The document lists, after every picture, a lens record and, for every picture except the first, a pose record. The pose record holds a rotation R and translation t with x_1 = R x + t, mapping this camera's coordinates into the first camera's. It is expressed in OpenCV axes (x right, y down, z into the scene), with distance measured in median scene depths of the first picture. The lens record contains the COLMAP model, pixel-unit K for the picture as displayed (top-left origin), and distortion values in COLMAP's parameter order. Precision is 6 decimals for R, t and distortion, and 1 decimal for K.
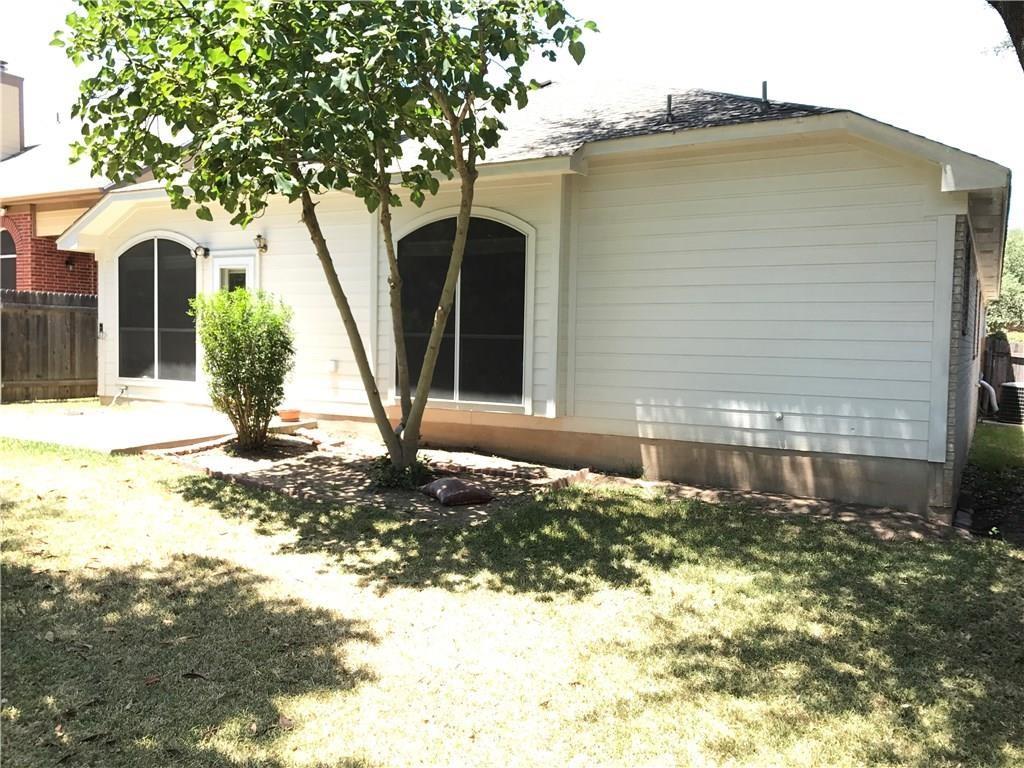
lens RADIAL K [[836.4, 0, 510.4], [0, 836.4, 376.2], [0, 0, 1]] dist [0.023536, -0.007849]
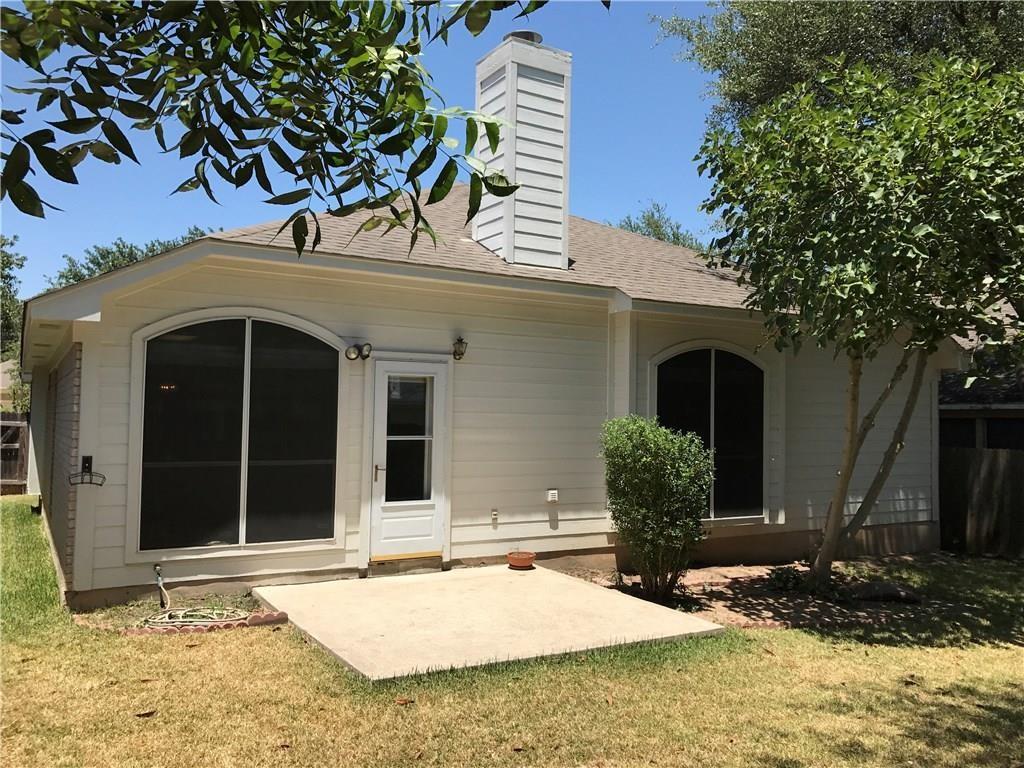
lens RADIAL K [[836.4, 0, 510.4], [0, 836.4, 376.2], [0, 0, 1]] dist [0.023536, -0.007849]
pose [[0.508225, 0.050027, 0.859770, -0.943774], [0.055413, 0.994343, -0.090613, -0.058472], [-0.859440, 0.093694, 0.502578, 0.565486]]
